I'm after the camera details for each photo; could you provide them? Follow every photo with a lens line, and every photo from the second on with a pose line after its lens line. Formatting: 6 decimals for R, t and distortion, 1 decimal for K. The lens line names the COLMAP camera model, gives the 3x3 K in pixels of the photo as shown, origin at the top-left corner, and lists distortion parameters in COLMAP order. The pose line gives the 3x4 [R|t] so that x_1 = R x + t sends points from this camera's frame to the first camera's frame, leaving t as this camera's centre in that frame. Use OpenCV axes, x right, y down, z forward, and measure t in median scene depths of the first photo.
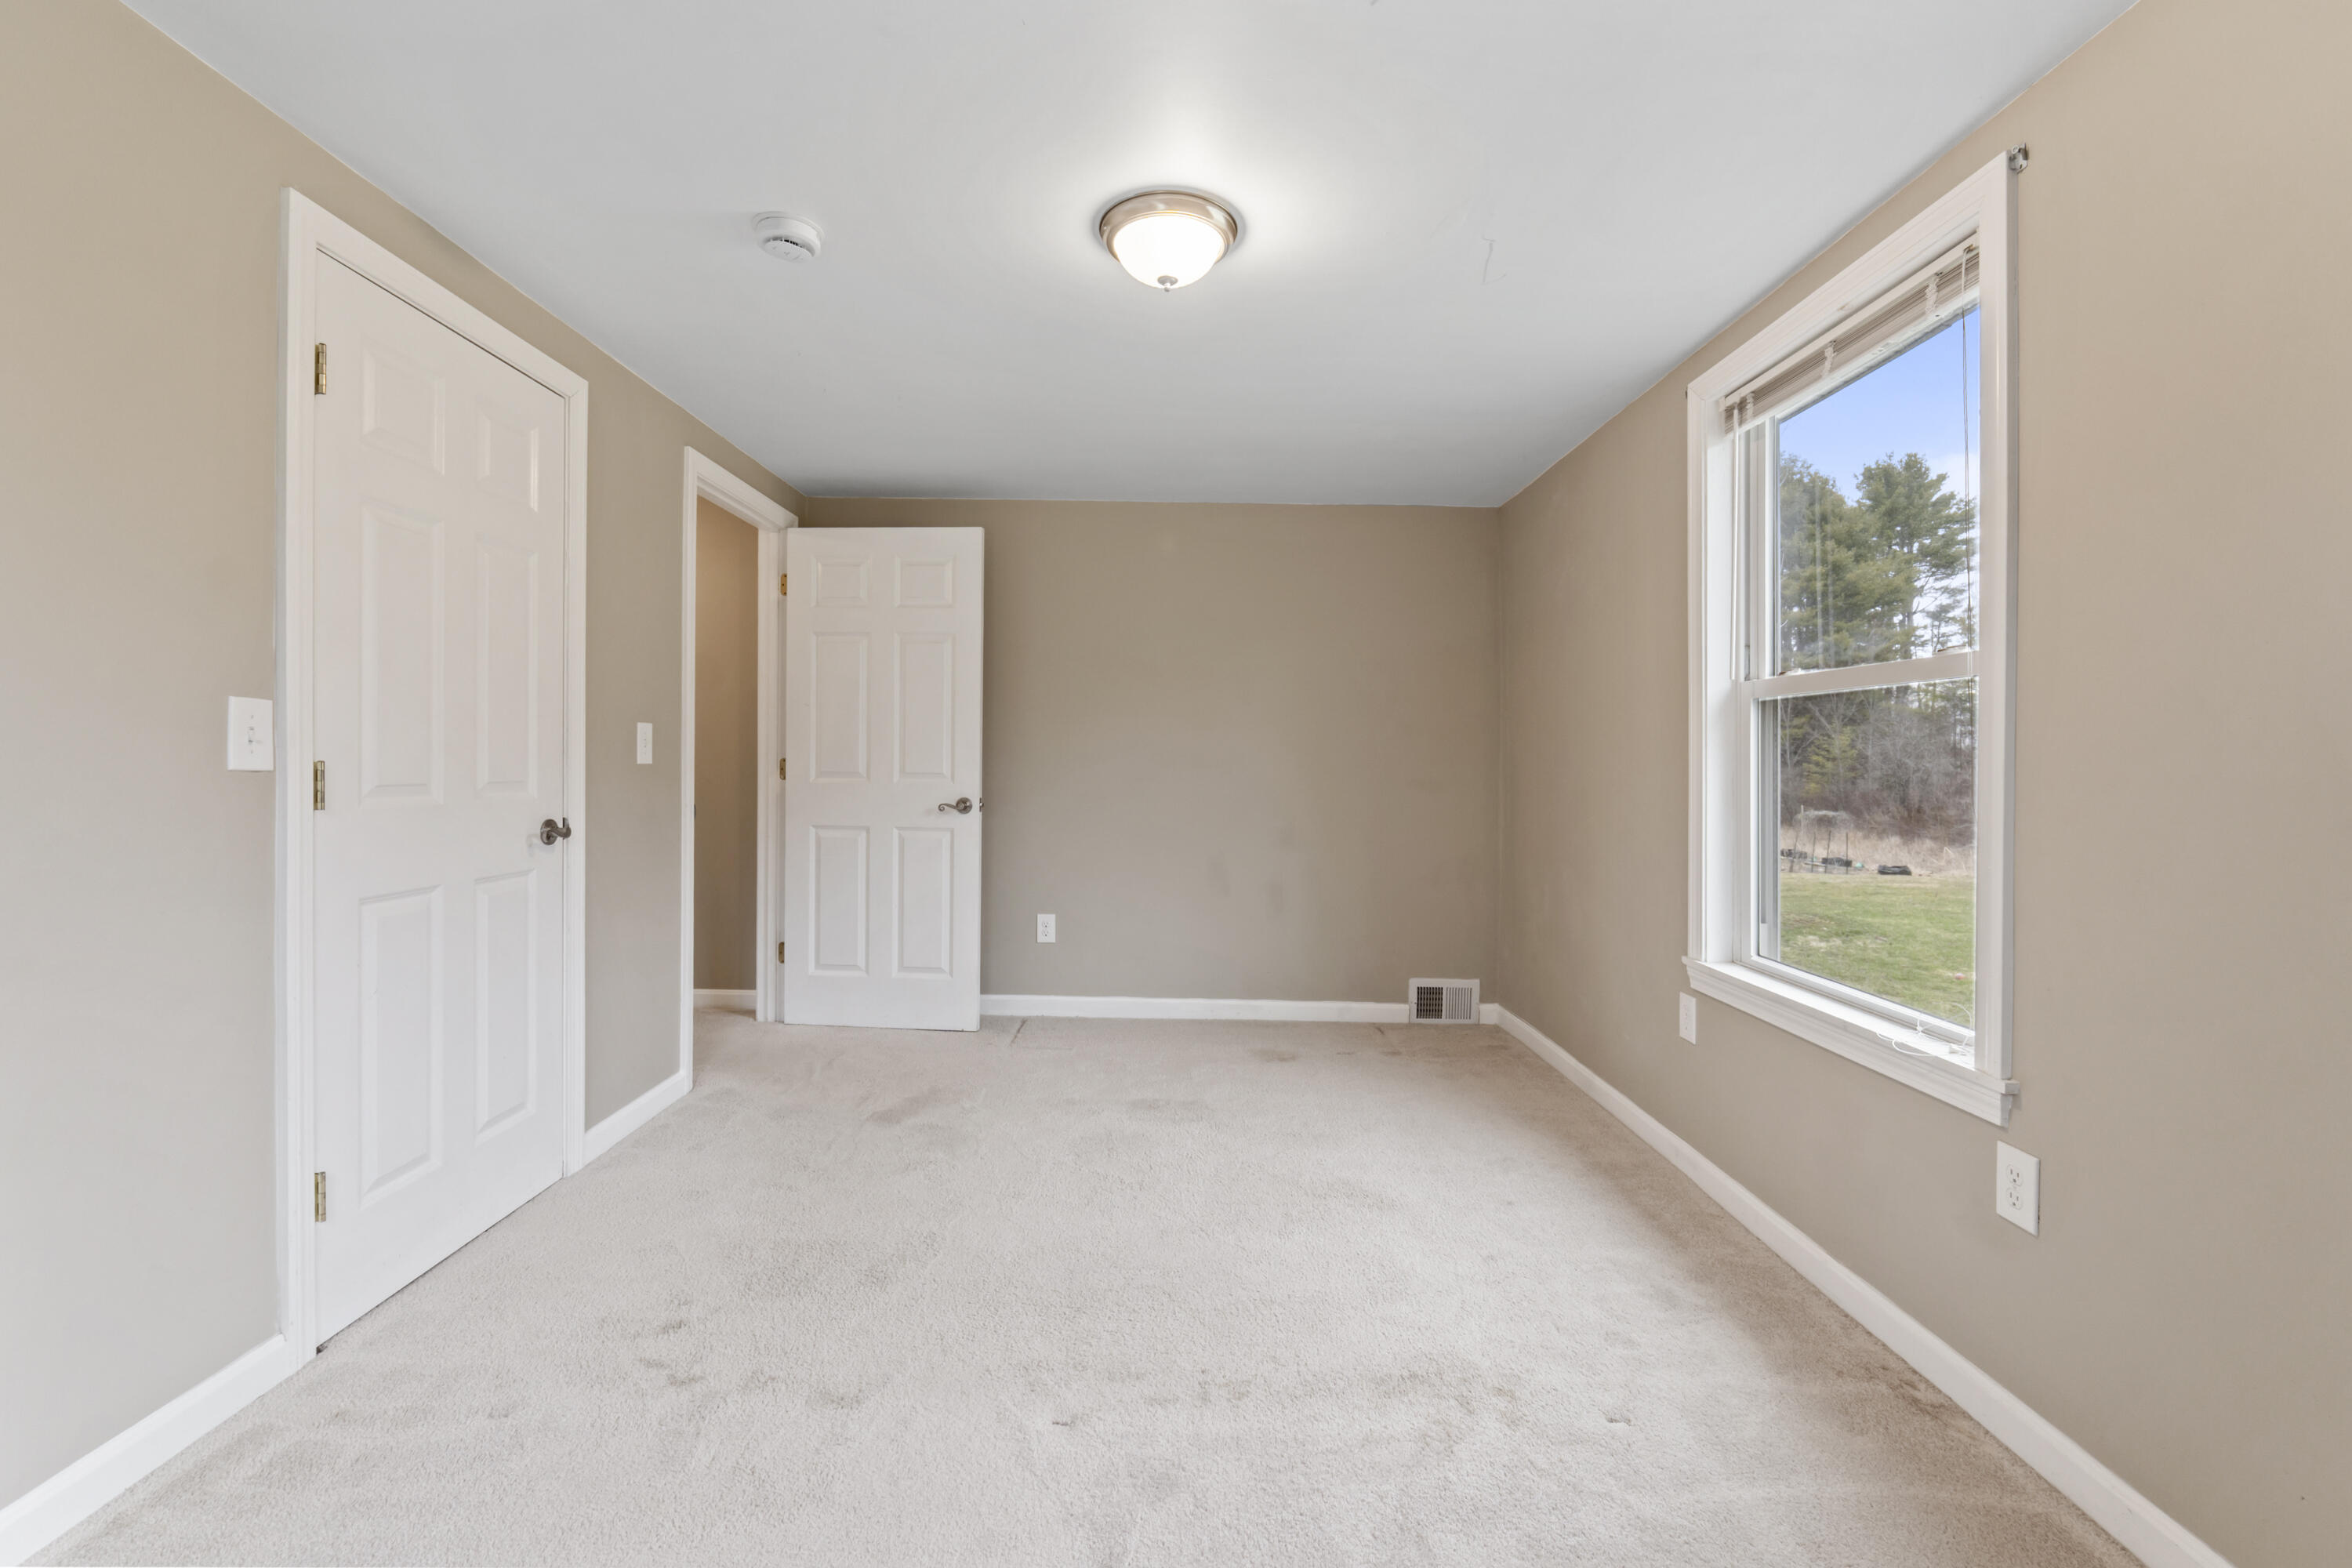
lens RADIAL K [[999.6, 0, 1176.0], [0, 999.6, 784.0], [0, 0, 1]] dist [-0.001133, -0.000329]
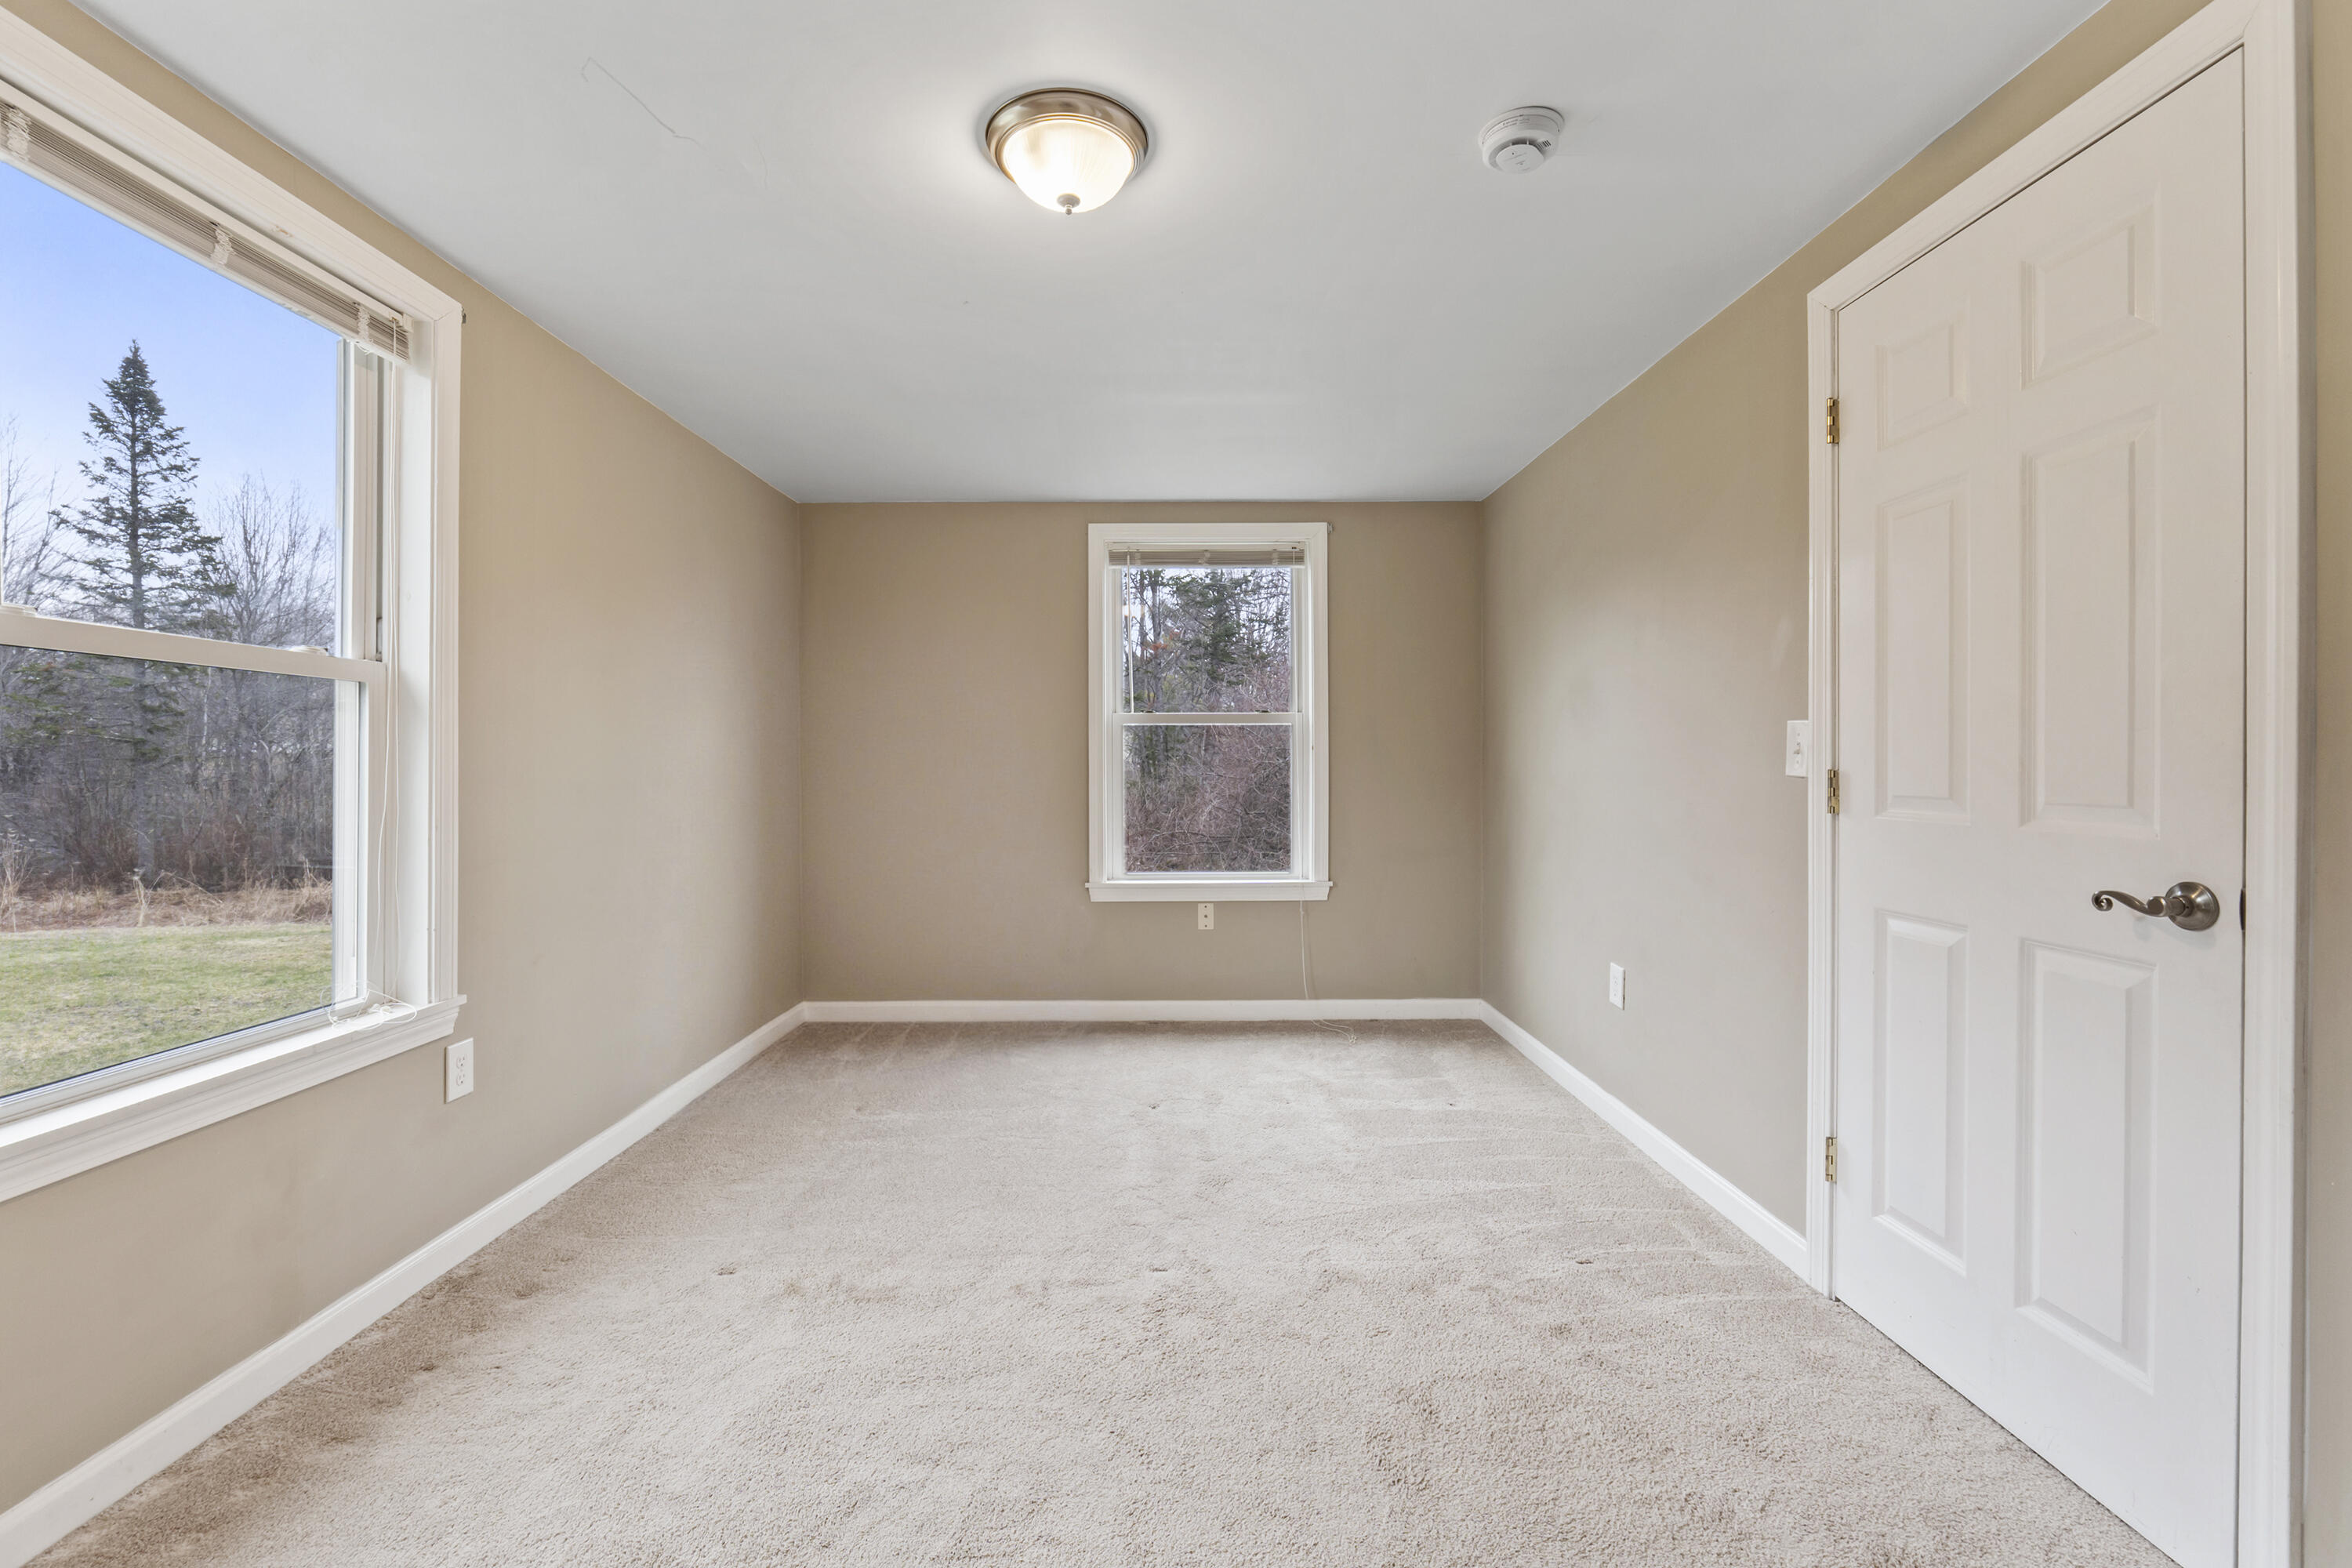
lens RADIAL K [[999.6, 0, 1176.0], [0, 999.6, 784.0], [0, 0, 1]] dist [-0.001133, -0.000329]
pose [[-0.999964, -0.007521, -0.003997, -0.118071], [-0.007696, 0.998921, 0.045799, -0.051821], [0.003648, 0.045828, -0.998943, 2.149653]]
